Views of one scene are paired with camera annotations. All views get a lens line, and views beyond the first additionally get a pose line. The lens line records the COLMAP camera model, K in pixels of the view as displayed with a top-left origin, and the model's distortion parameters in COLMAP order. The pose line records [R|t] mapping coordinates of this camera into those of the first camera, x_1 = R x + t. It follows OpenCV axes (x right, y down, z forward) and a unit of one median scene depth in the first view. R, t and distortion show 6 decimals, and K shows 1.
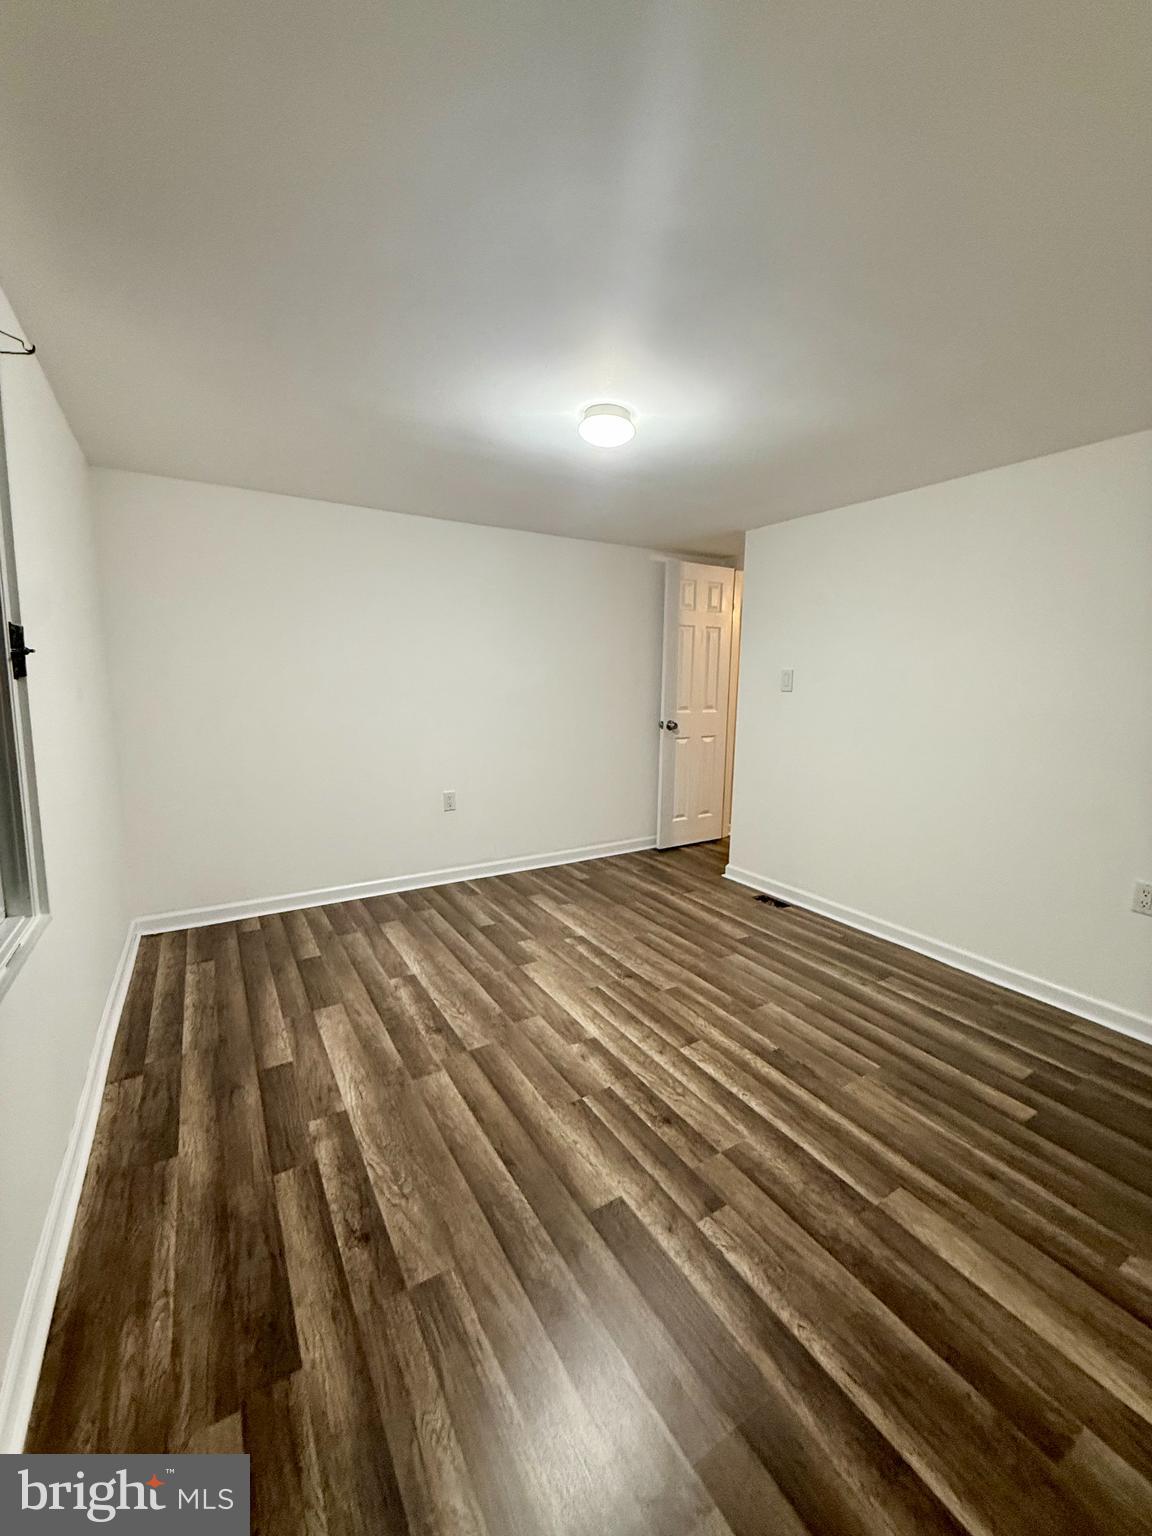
lens RADIAL K [[618.9, 0, 572.7], [0, 618.9, 759.6], [0, 0, 1]] dist [-0.000725, 0.000573]
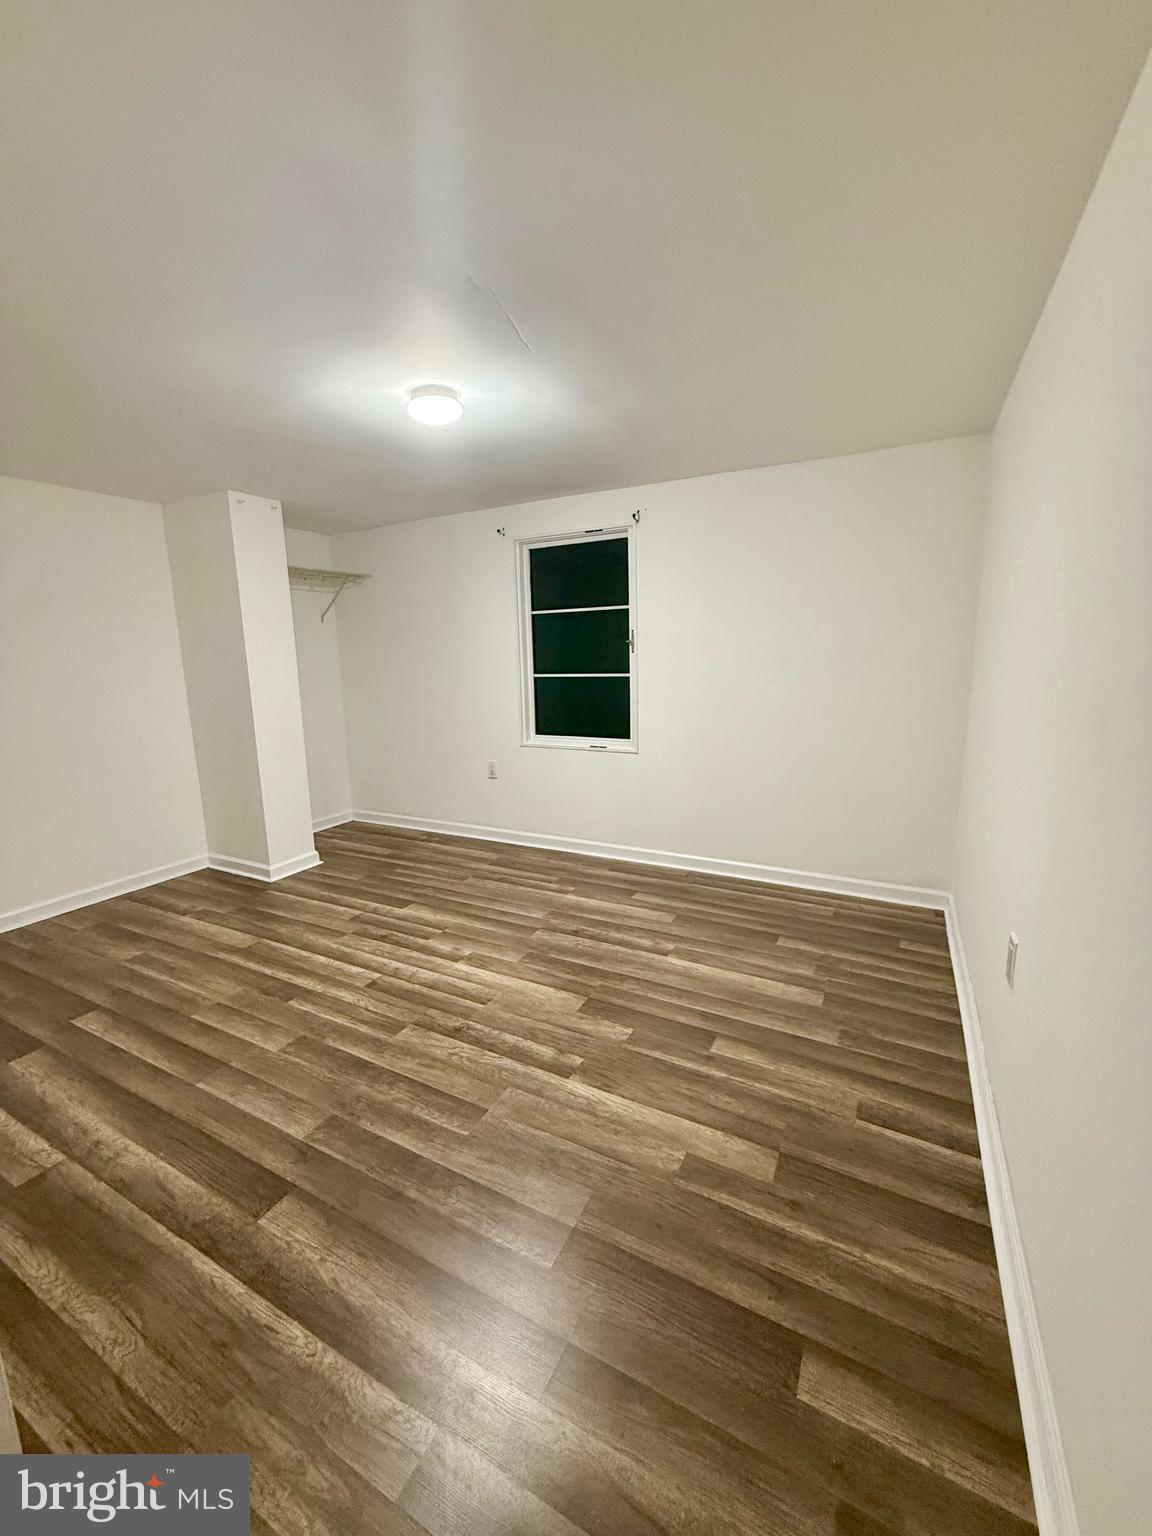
lens RADIAL K [[618.9, 0, 572.7], [0, 618.9, 759.6], [0, 0, 1]] dist [-0.000725, 0.000573]
pose [[-0.860840, 0.089977, -0.500858, 0.369824], [-0.062744, 0.957967, 0.279934, -0.239255], [0.504992, 0.272404, -0.819011, 1.830804]]
